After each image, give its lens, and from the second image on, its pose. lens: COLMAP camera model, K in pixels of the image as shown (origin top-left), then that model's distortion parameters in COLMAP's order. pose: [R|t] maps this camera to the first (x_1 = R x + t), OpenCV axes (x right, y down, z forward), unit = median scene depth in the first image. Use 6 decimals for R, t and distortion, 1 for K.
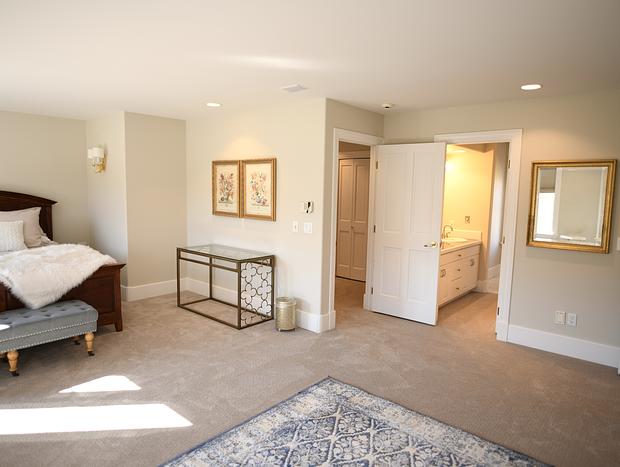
lens RADIAL K [[404.0, 0, 305.6], [0, 404.0, 230.4], [0, 0, 1]] dist [-0.029744, 0.012737]
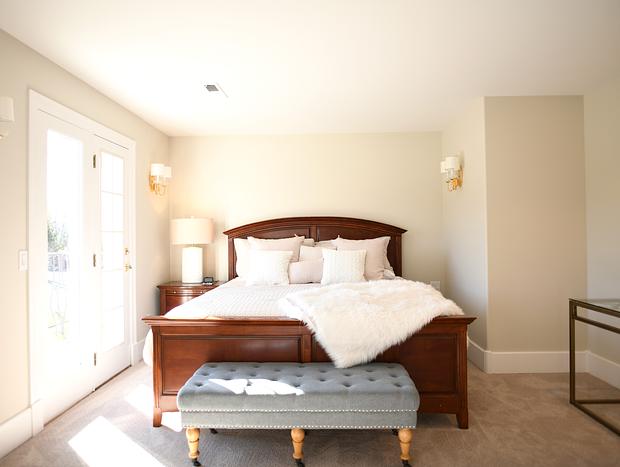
lens RADIAL K [[404.7, 0, 308.4], [0, 404.7, 230.9], [0, 0, 1]] dist [-0.027144, 0.004498]
pose [[0.638116, -0.032412, -0.769258, -0.126375], [-0.054960, 0.994647, -0.087499, 0.018193], [0.767976, 0.098112, 0.632919, 0.374991]]
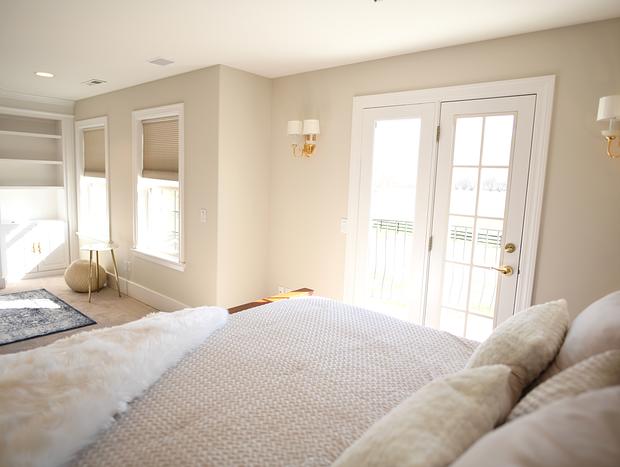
lens RADIAL K [[404.0, 0, 313.3], [0, 404.0, 230.1], [0, 0, 1]] dist [-0.029744, 0.012737]
pose [[-0.998180, -0.056586, -0.020839, -0.712553], [-0.059871, 0.971198, 0.230631, -0.135488], [0.007188, 0.231459, -0.972818, 1.194331]]
